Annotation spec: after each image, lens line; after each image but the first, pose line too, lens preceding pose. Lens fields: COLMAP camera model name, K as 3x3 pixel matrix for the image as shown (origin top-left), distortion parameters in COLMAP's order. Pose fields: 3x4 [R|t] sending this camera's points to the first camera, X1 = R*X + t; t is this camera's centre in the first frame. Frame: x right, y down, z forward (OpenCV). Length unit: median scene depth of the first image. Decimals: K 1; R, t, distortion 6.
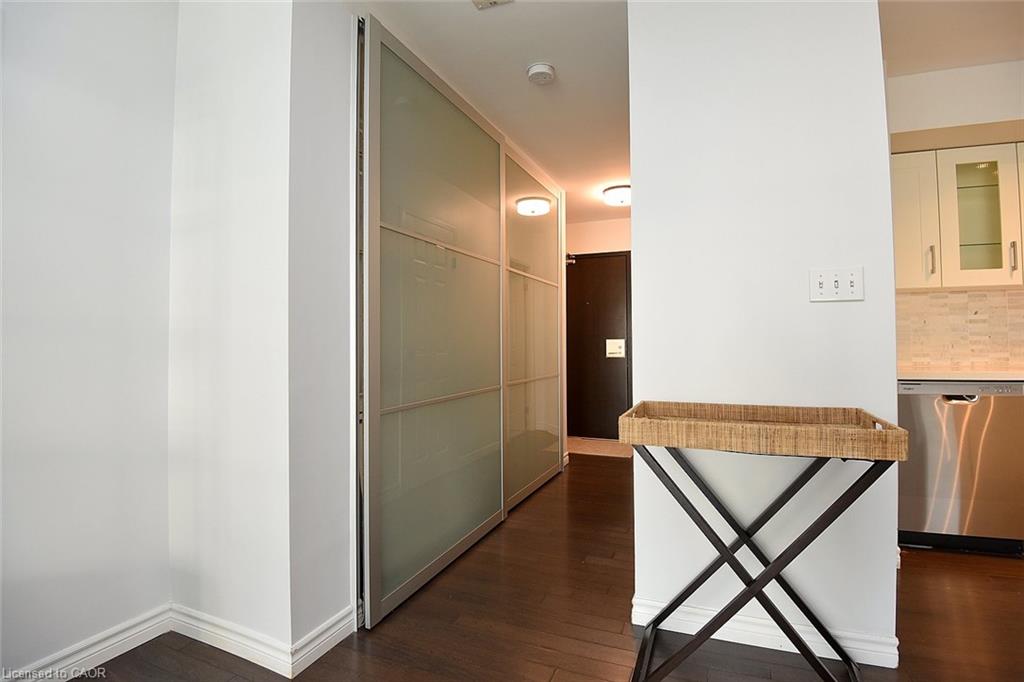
lens RADIAL K [[479.6, 0, 515.4], [0, 479.6, 331.0], [0, 0, 1]] dist [-0.001387, -0.023855]
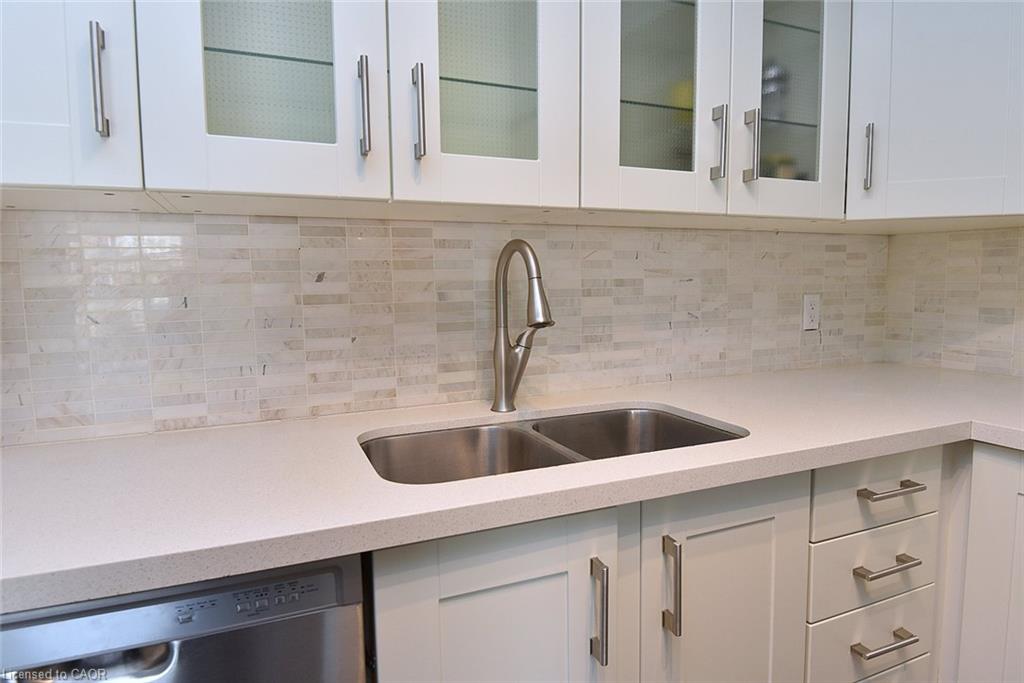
lens RADIAL K [[555.3, 0, 512.0], [0, 555.3, 341.5], [0, 0, 1]] dist [-0.000564, -0.000199]
pose [[0.729069, -0.064194, 0.681423, 0.790666], [-0.002072, 0.995380, 0.095987, -0.030509], [-0.684437, -0.071393, 0.725568, 0.567198]]
